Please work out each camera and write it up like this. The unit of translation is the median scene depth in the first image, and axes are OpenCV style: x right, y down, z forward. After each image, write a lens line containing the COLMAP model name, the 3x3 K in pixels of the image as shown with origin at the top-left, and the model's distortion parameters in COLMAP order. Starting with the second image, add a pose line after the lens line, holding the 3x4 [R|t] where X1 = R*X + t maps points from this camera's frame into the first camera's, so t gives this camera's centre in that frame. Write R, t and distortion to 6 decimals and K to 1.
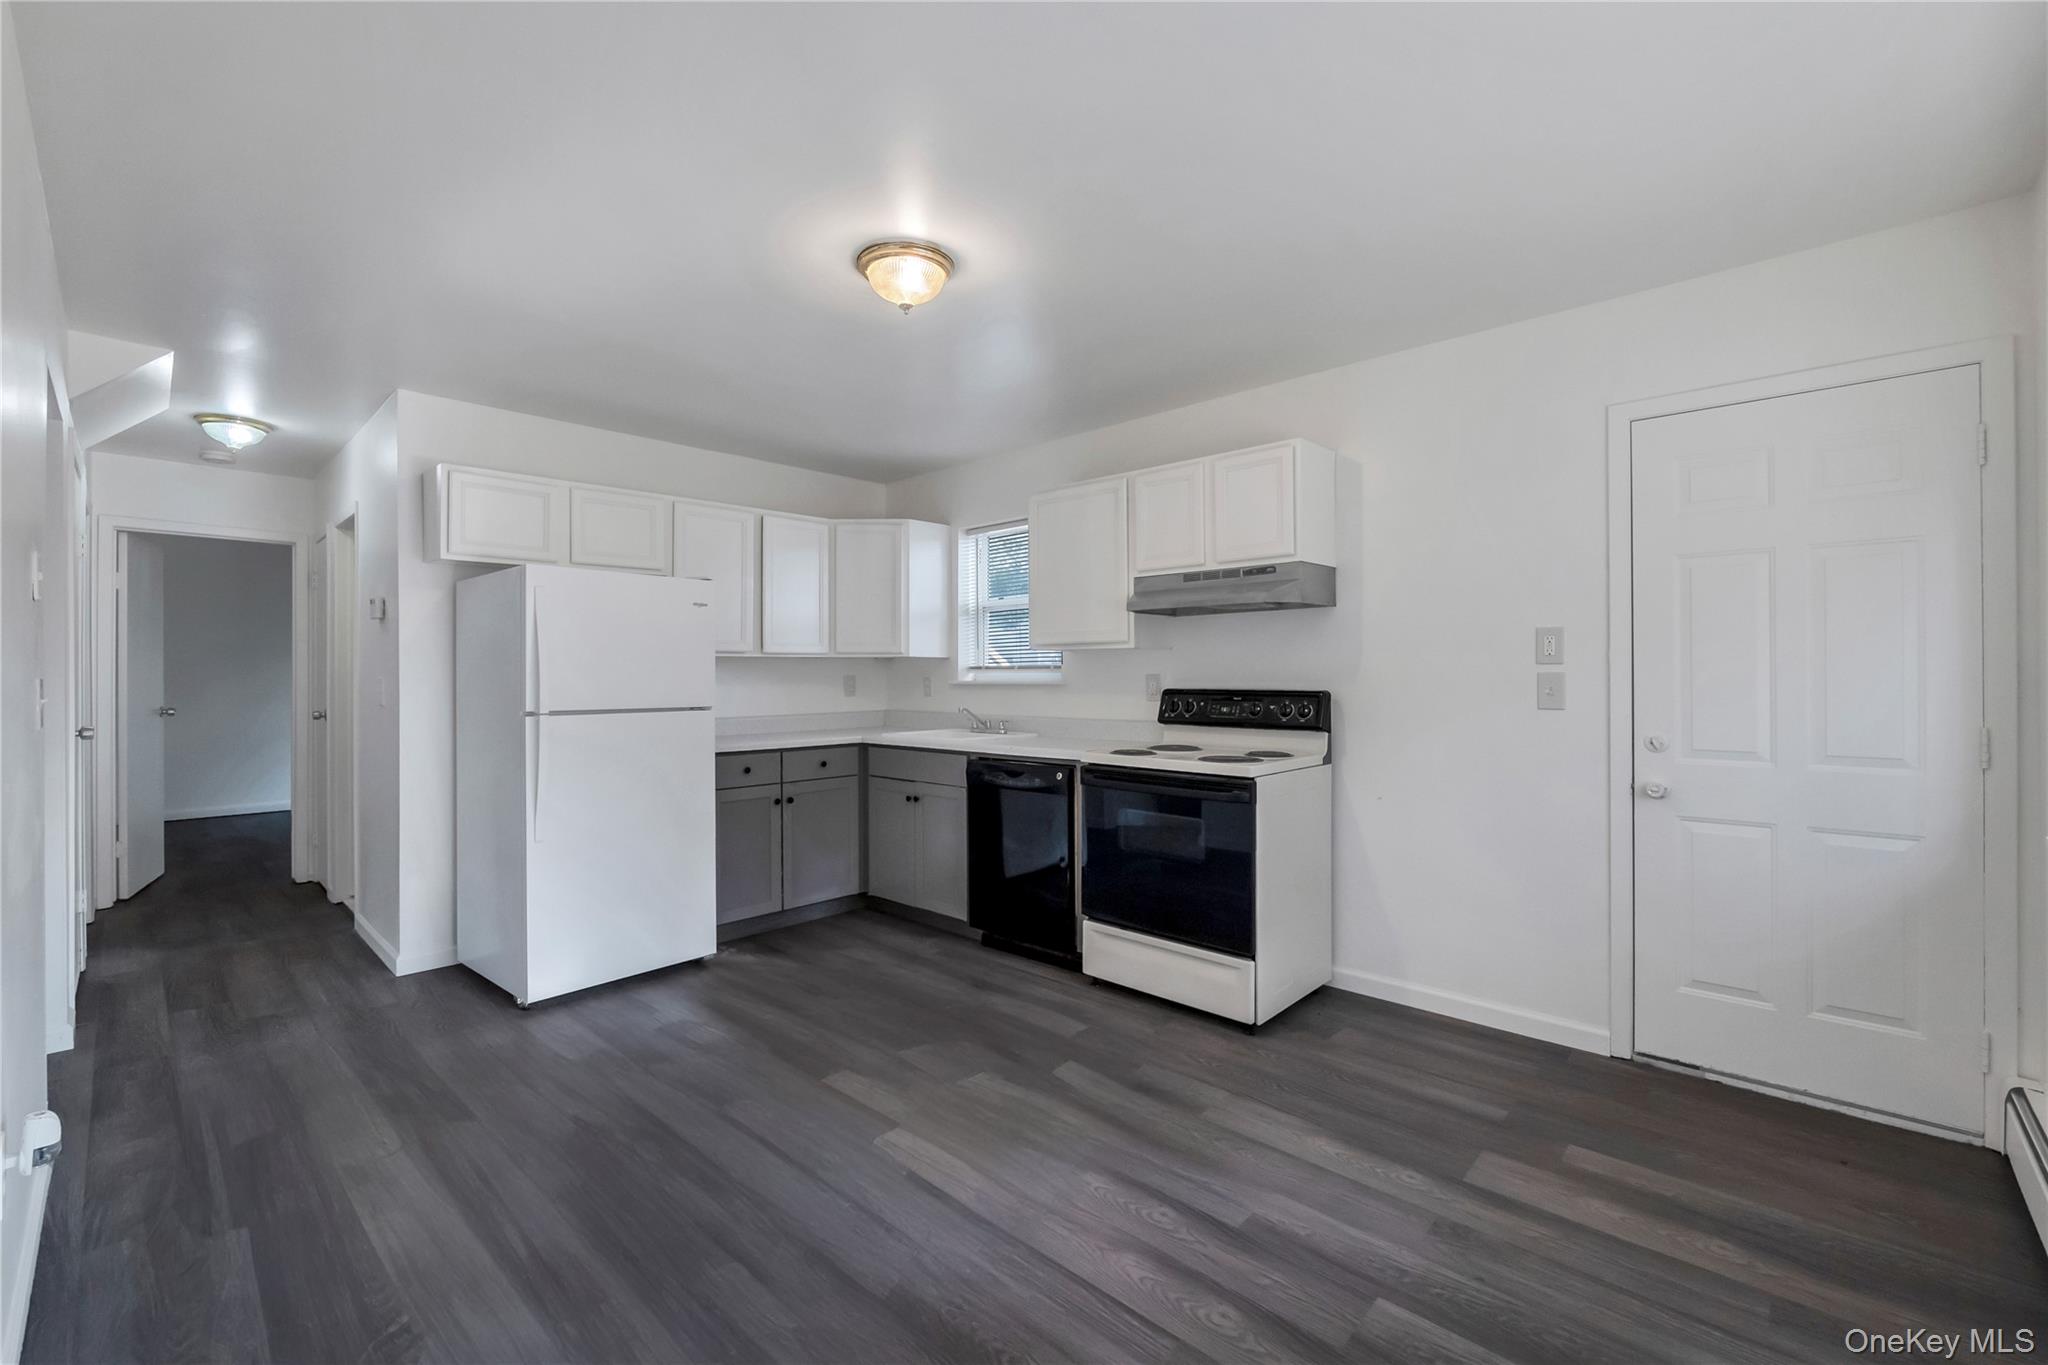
lens RADIAL K [[851.7, 0, 1024.2], [0, 851.7, 673.9], [0, 0, 1]] dist [-0.013014, -0.000088]
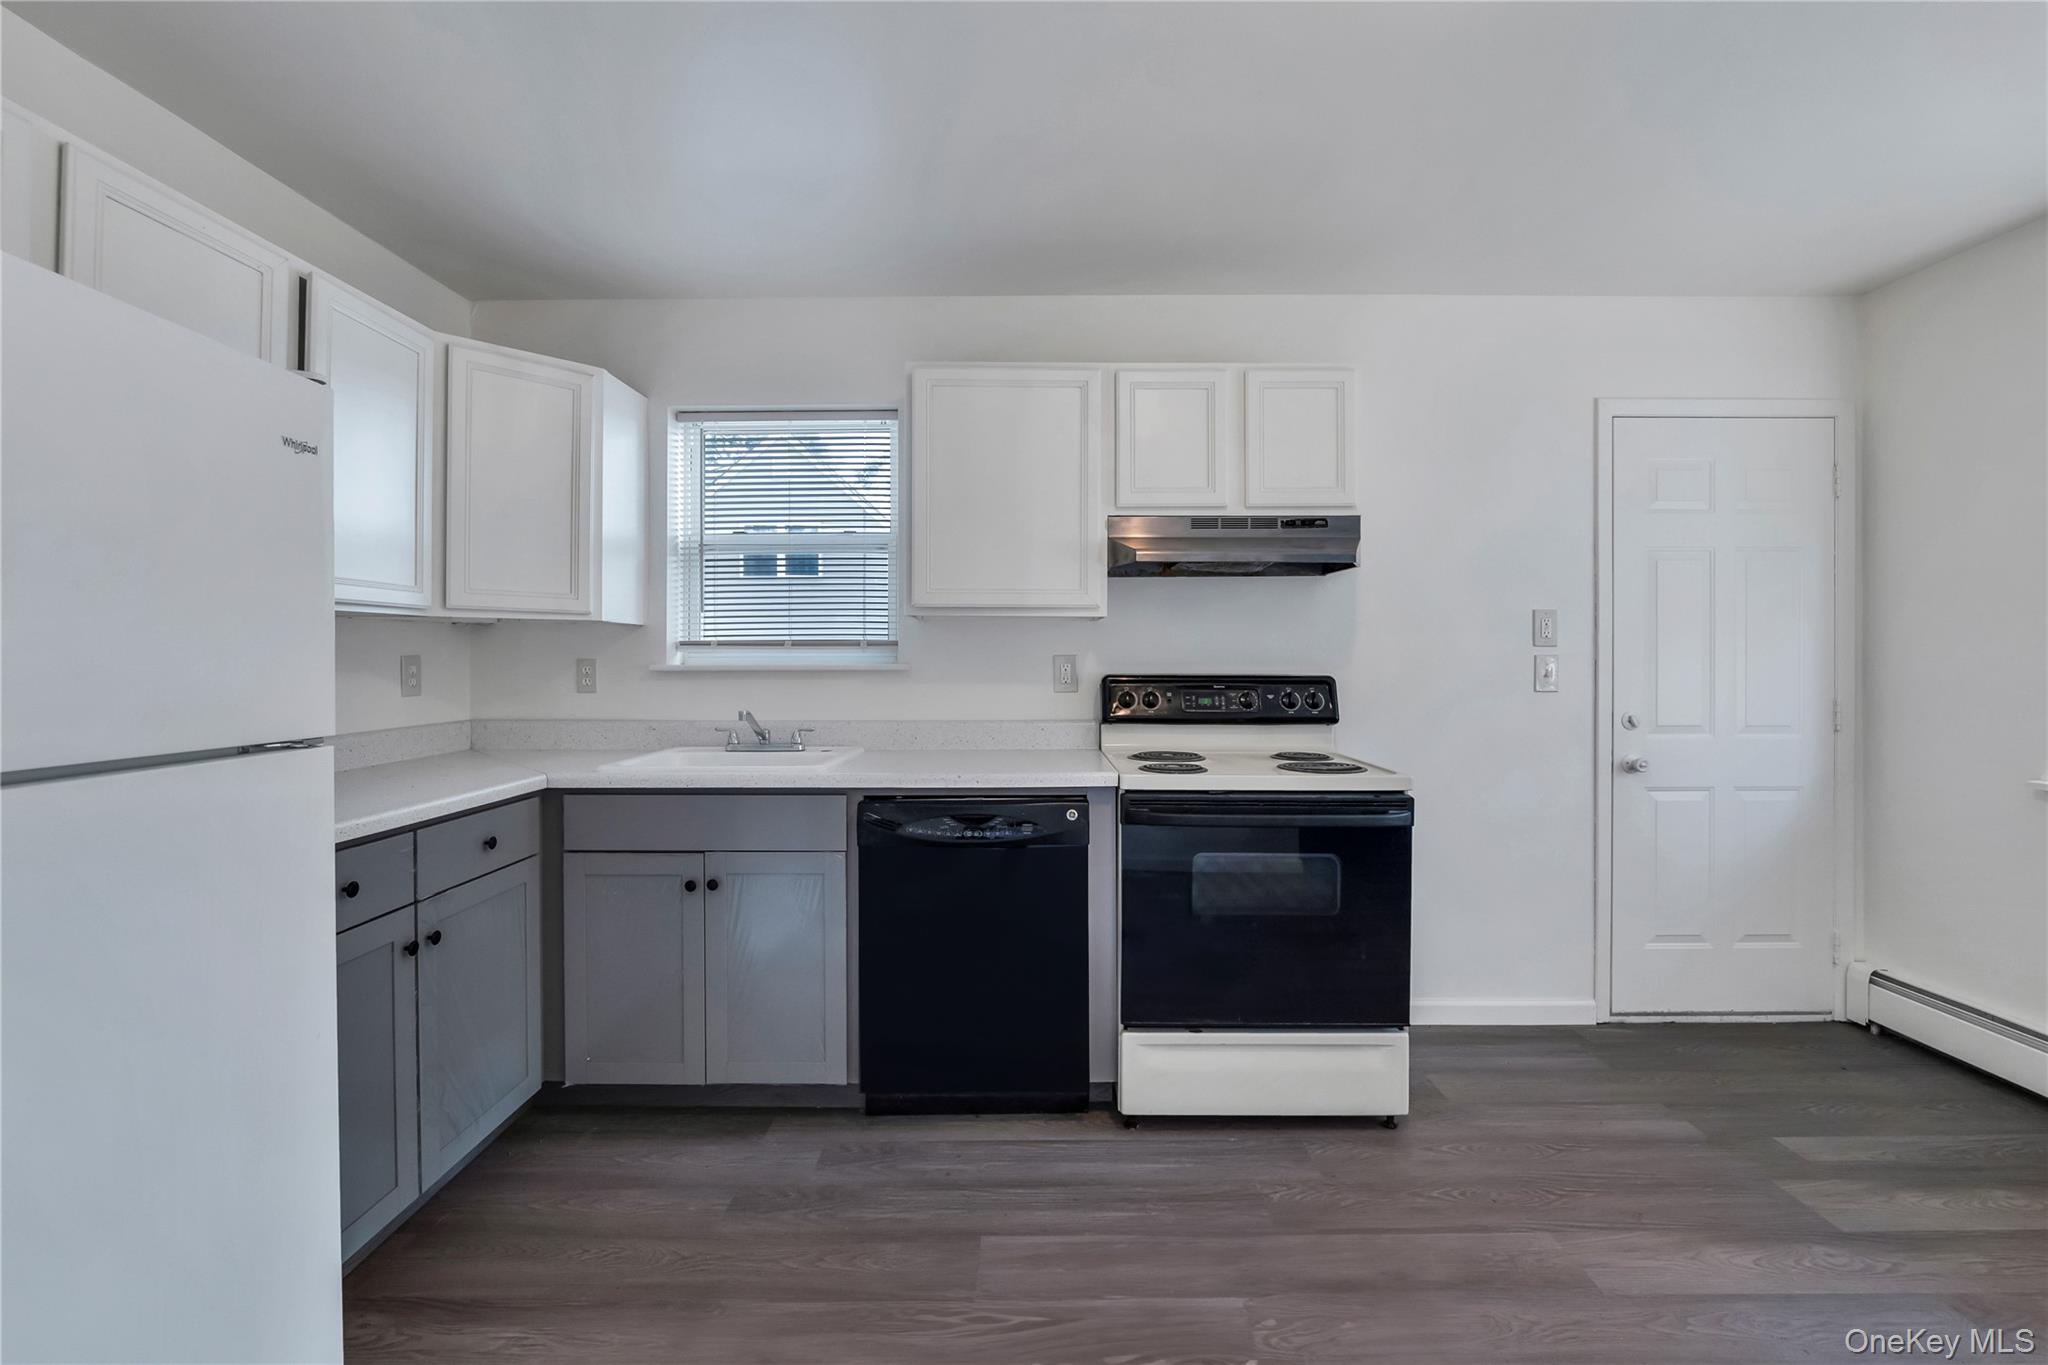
lens RADIAL K [[846.6, 0, 1023.4], [0, 846.6, 662.7], [0, 0, 1]] dist [-0.012416, 0.000214]
pose [[0.731976, 0.000507, 0.681331, -0.409141], [-0.003383, 0.999990, 0.002890, 0.005513], [-0.681322, -0.004420, 0.731970, 0.561748]]
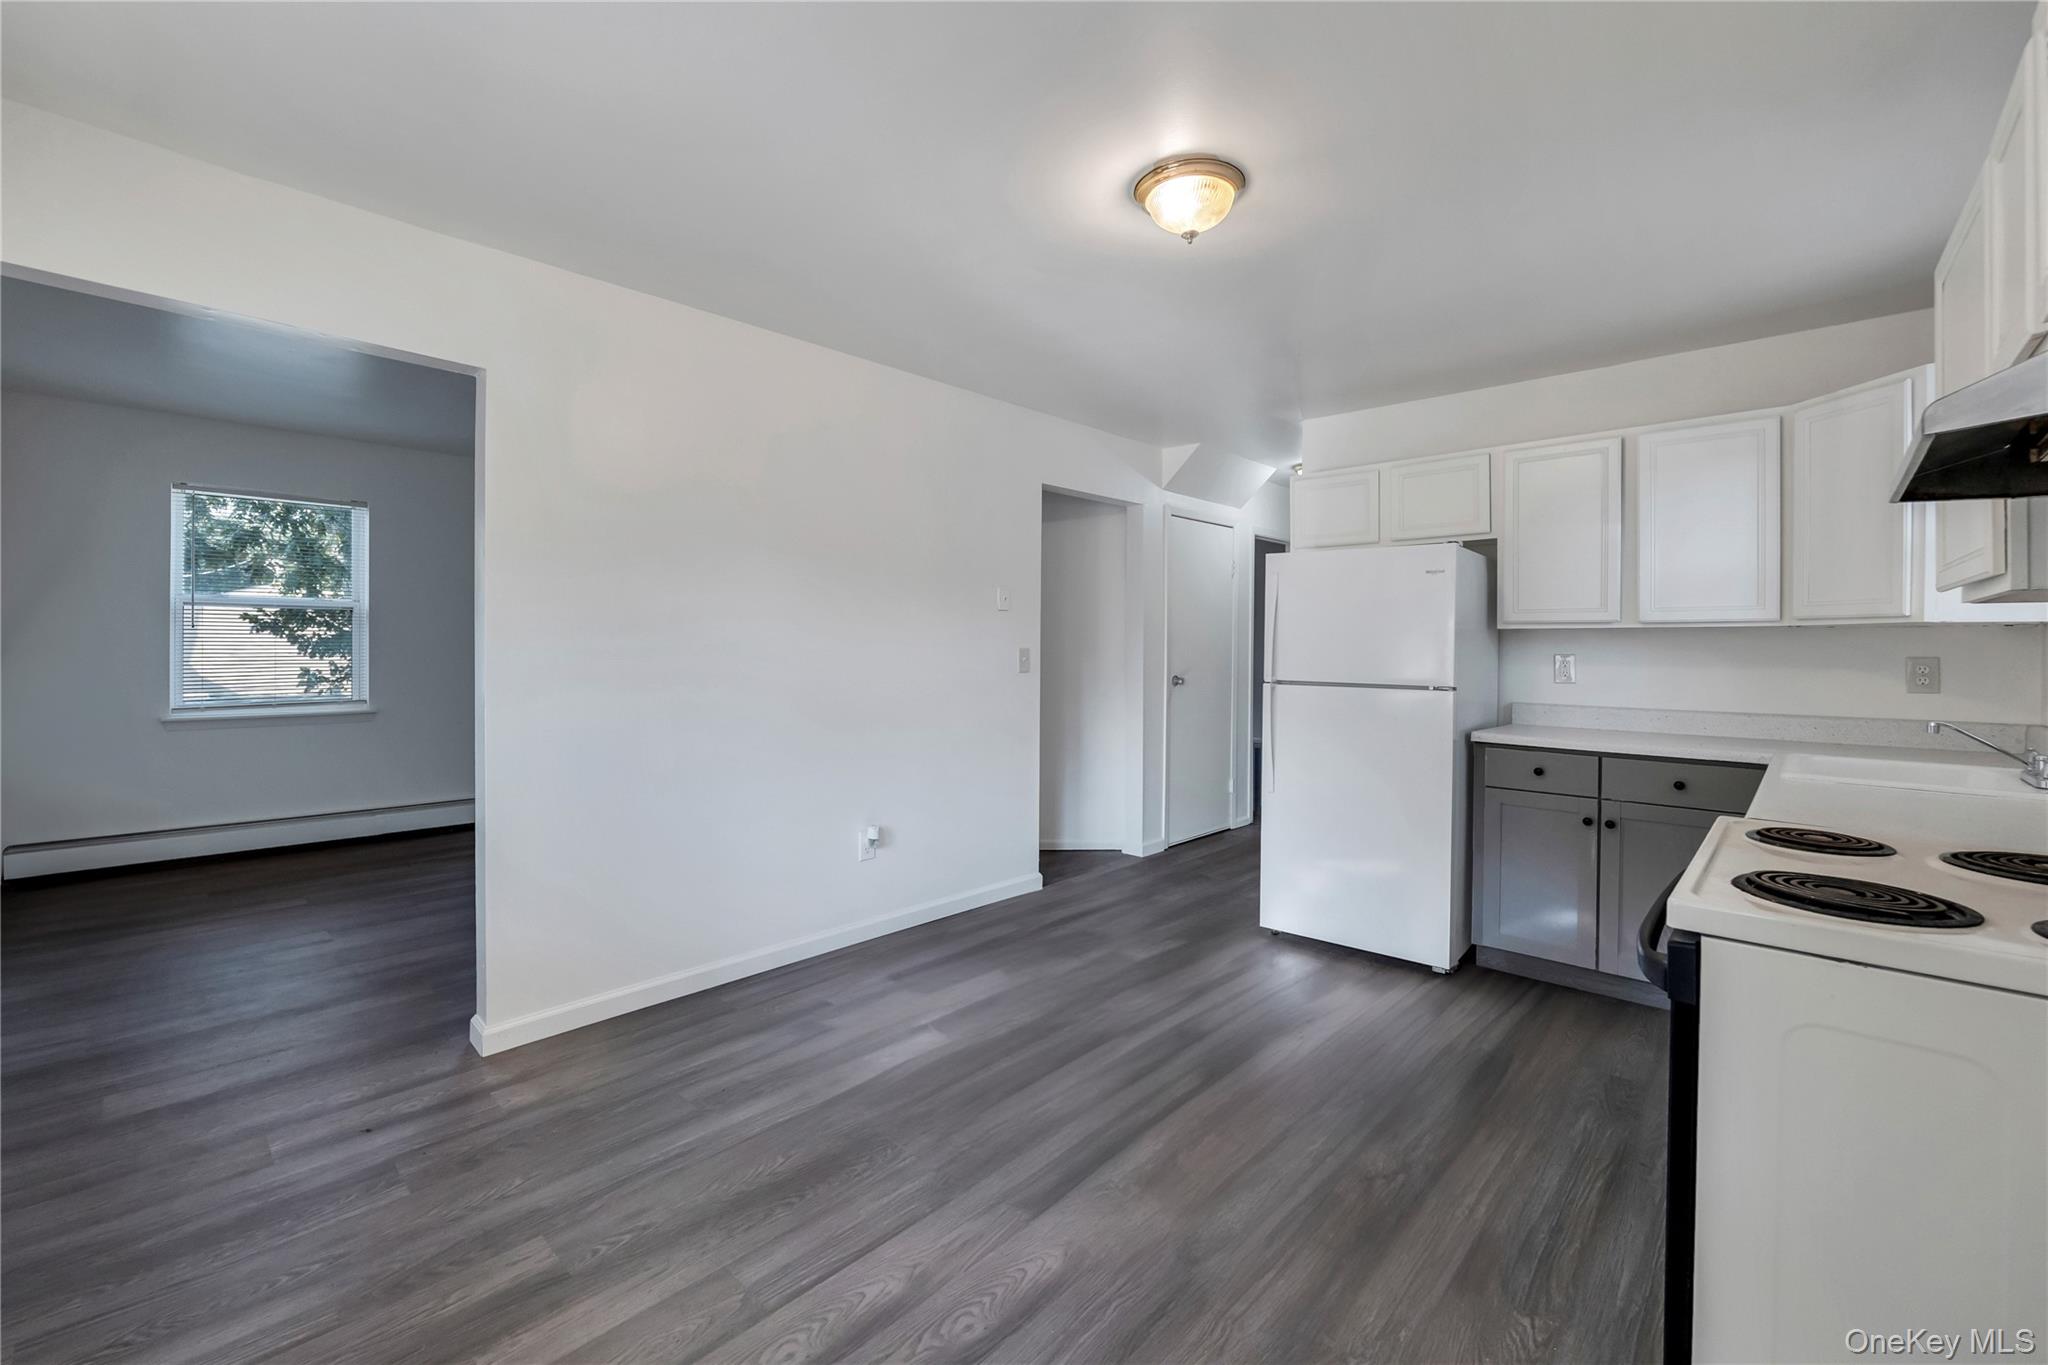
lens RADIAL K [[855.7, 0, 1018.3], [0, 855.7, 650.7], [0, 0, 1]] dist [-0.008132, 0.000239]
pose [[-0.001035, 0.008987, -0.999959, 0.532466], [-0.008511, 0.999923, 0.008995, -0.002907], [0.999963, 0.008520, -0.000958, 0.578613]]
